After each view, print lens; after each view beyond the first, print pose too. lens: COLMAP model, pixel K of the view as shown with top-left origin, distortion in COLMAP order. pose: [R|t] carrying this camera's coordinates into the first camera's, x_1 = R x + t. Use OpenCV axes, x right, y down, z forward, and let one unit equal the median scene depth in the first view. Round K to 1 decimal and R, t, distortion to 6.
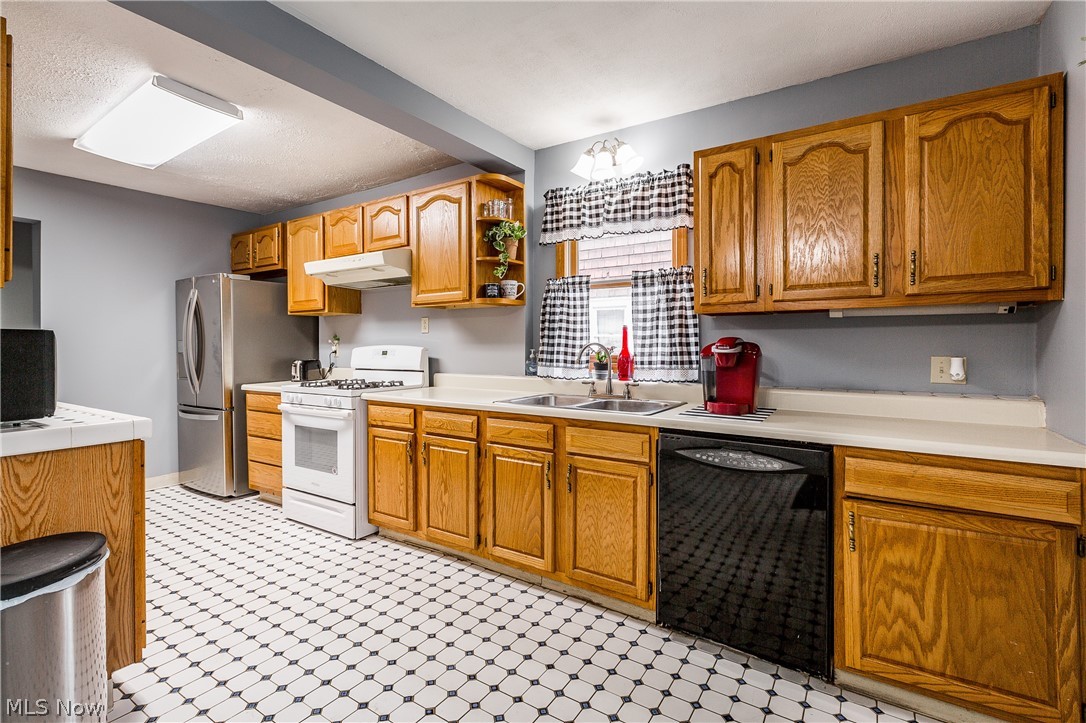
lens RADIAL K [[515.1, 0, 528.3], [0, 515.1, 346.2], [0, 0, 1]] dist [-0.001495, -0.000278]
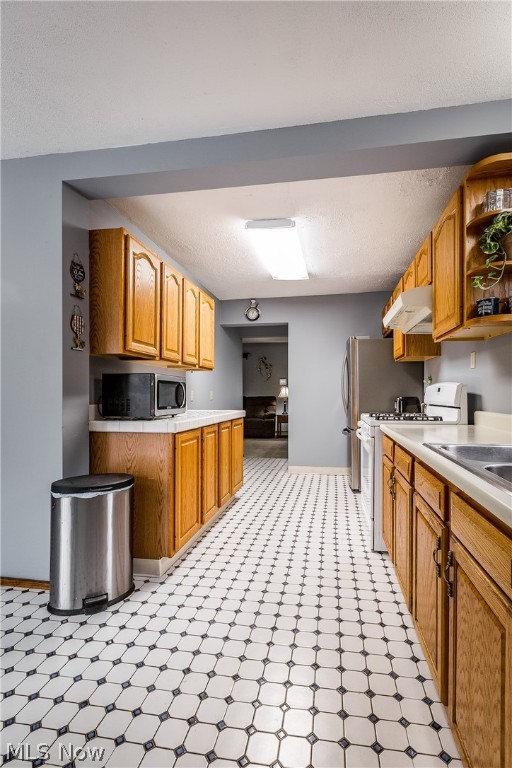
lens RADIAL K [[354.0, 0, 256.7], [0, 354.0, 393.9], [0, 0, 1]] dist [0.000608, 0.000279]
pose [[0.417300, 0.004440, -0.908758, 0.305898], [-0.000607, 0.999989, 0.004607, 0.025580], [0.908769, -0.001371, 0.417298, 0.487431]]
